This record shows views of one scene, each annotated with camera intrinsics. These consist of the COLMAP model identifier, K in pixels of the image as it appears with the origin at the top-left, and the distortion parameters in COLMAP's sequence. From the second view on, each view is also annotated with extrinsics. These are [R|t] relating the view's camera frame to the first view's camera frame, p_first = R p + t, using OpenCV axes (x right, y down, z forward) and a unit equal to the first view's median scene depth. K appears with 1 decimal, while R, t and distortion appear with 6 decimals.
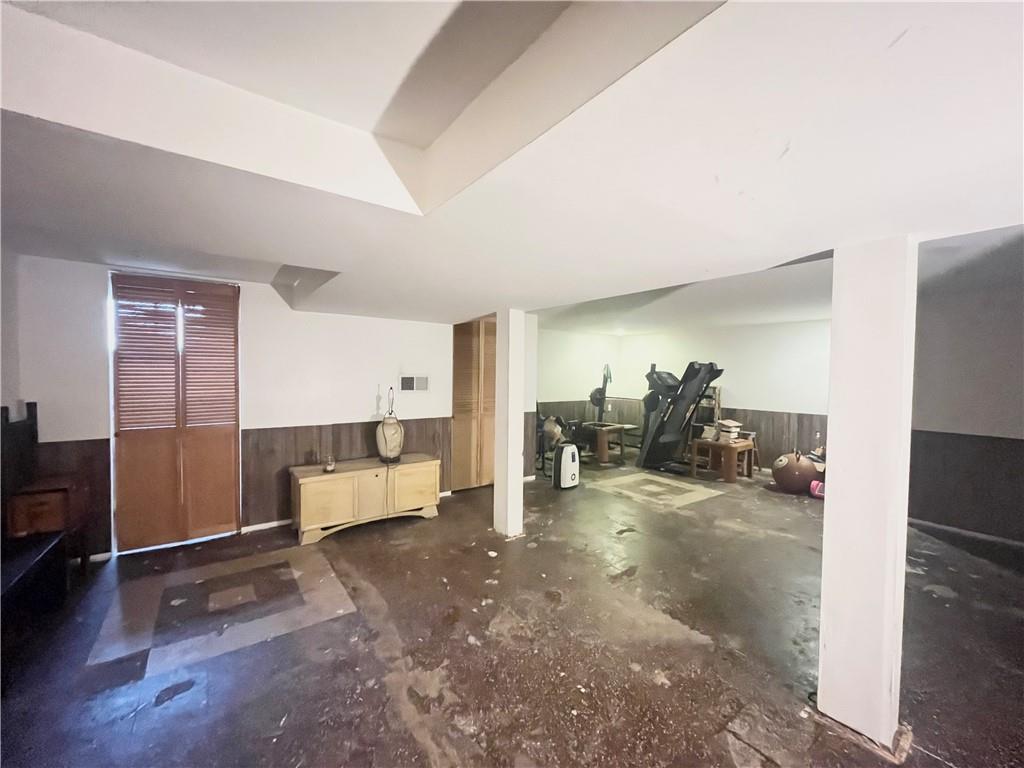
lens RADIAL K [[414.7, 0, 511.1], [0, 414.7, 386.3], [0, 0, 1]] dist [-0.002082, 0.000319]
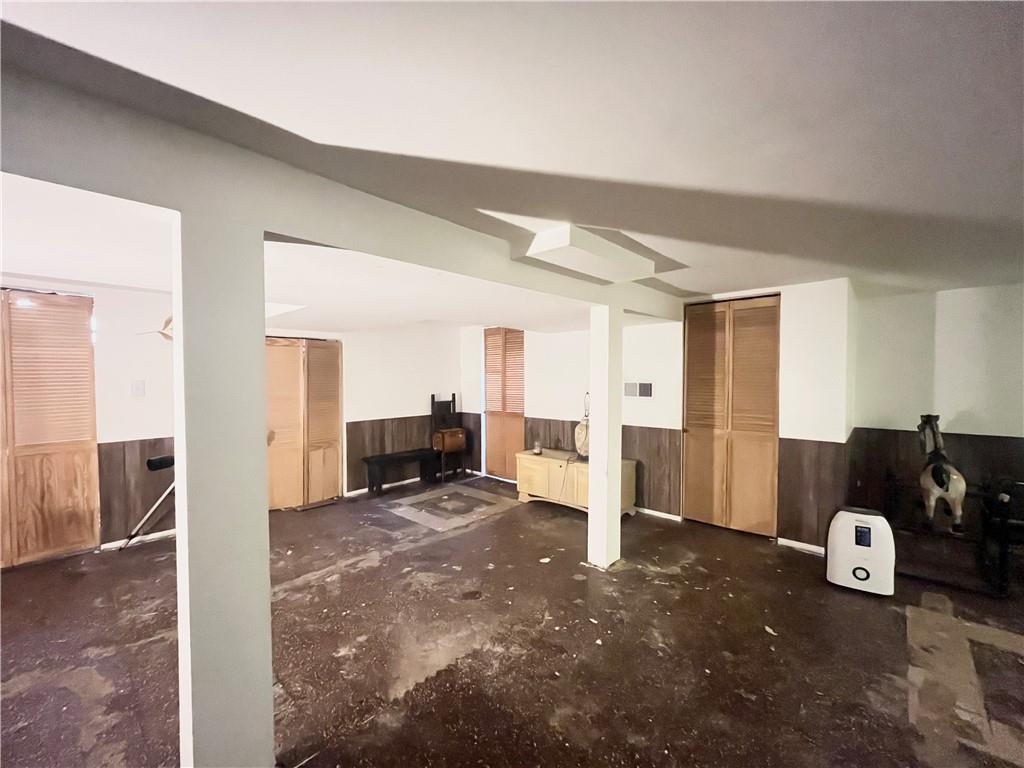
lens RADIAL K [[414.7, 0, 511.1], [0, 414.7, 386.3], [0, 0, 1]] dist [-0.002082, 0.000319]
pose [[0.190955, 0.011953, -0.981526, 1.112532], [-0.025377, 0.999652, 0.007237, -0.024160], [0.981271, 0.023527, 0.191192, 0.873832]]
